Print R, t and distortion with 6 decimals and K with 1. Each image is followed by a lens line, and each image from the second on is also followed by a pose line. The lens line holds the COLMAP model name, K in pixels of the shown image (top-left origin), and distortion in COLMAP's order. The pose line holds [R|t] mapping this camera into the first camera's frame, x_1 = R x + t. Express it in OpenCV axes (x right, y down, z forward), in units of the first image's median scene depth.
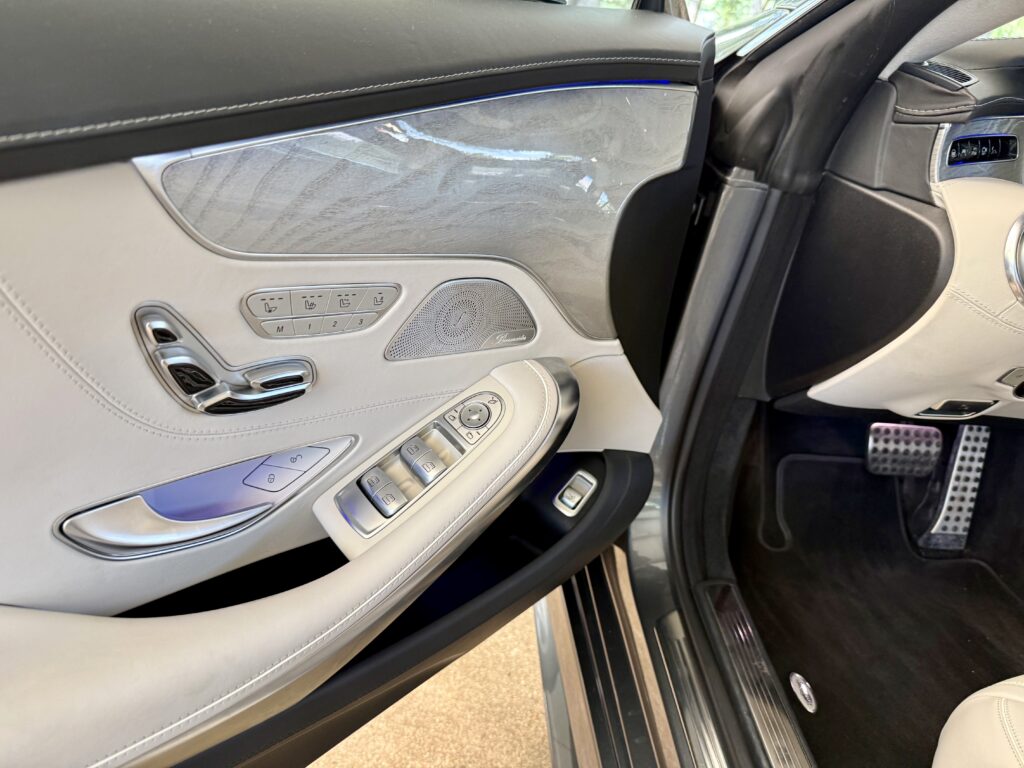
lens RADIAL K [[730.0, 0, 512.7], [0, 730.0, 383.7], [0, 0, 1]] dist [0.059458, -0.102828]
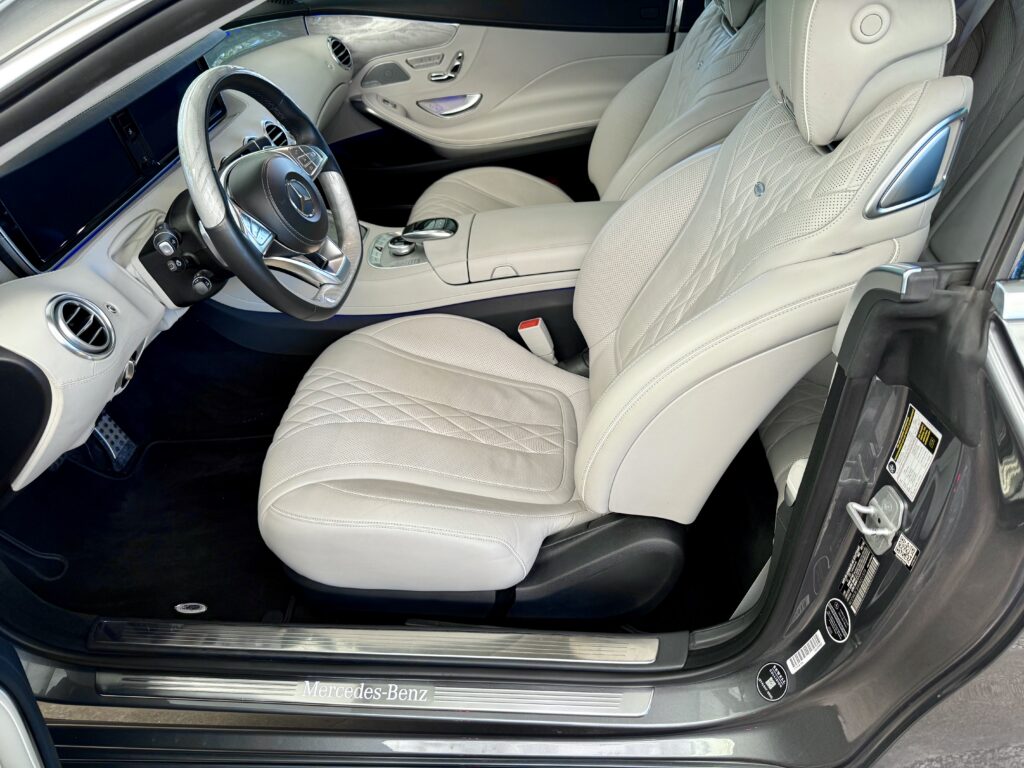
lens RADIAL K [[730.0, 0, 512.7], [0, 730.0, 383.7], [0, 0, 1]] dist [0.059458, -0.102828]
pose [[0.121537, -0.706164, 0.697540, -0.163996], [0.532922, 0.639294, 0.554343, -0.242043], [-0.837390, 0.304361, 0.454028, -0.224020]]
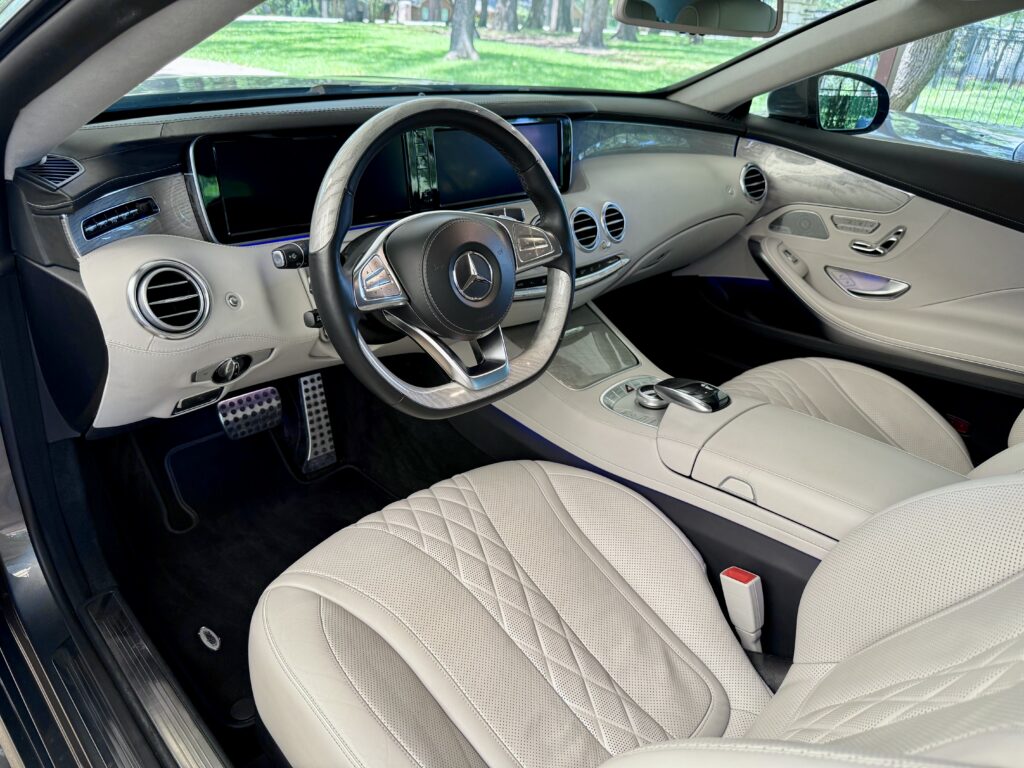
lens RADIAL K [[730.0, 0, 512.7], [0, 730.0, 383.7], [0, 0, 1]] dist [0.059458, -0.102828]
pose [[0.762859, -0.355484, 0.540071, 0.215341], [0.317032, 0.933645, 0.166727, -0.023003], [-0.563504, 0.044031, 0.824939, -0.273160]]
